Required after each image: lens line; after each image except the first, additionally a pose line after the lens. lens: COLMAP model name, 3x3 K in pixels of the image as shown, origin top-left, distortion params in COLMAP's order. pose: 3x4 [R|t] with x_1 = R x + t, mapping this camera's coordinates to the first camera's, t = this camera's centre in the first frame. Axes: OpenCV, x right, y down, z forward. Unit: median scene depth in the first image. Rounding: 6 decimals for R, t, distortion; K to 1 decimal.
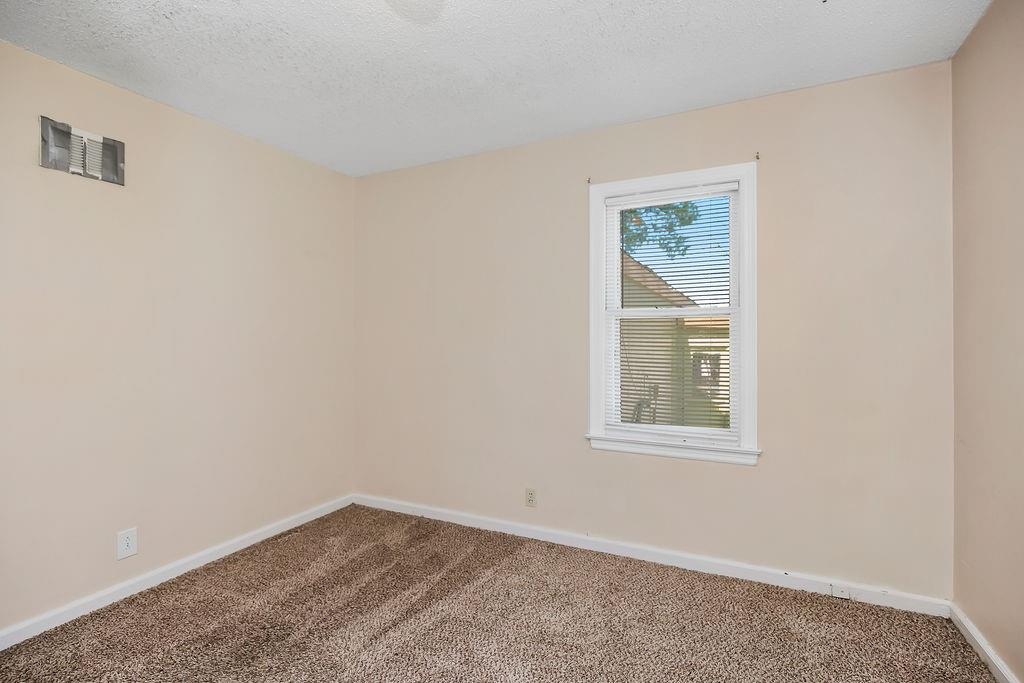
lens RADIAL K [[479.1, 0, 512.7], [0, 479.1, 347.3], [0, 0, 1]] dist [-0.000475, 0.000350]
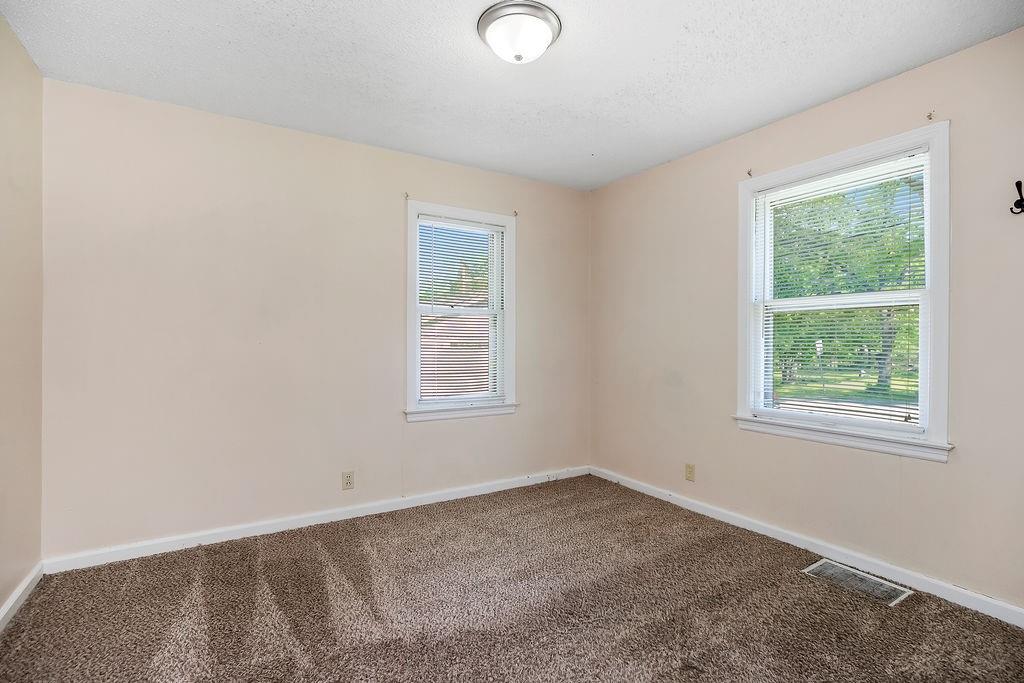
lens RADIAL K [[479.6, 0, 512.0], [0, 479.6, 341.5], [0, 0, 1]] dist [-0.001091, -0.000036]
pose [[0.542242, -0.000125, 0.840223, -0.725729], [0.005547, 0.999979, -0.003432, 0.019232], [-0.840204, 0.006521, 0.542231, 0.148944]]
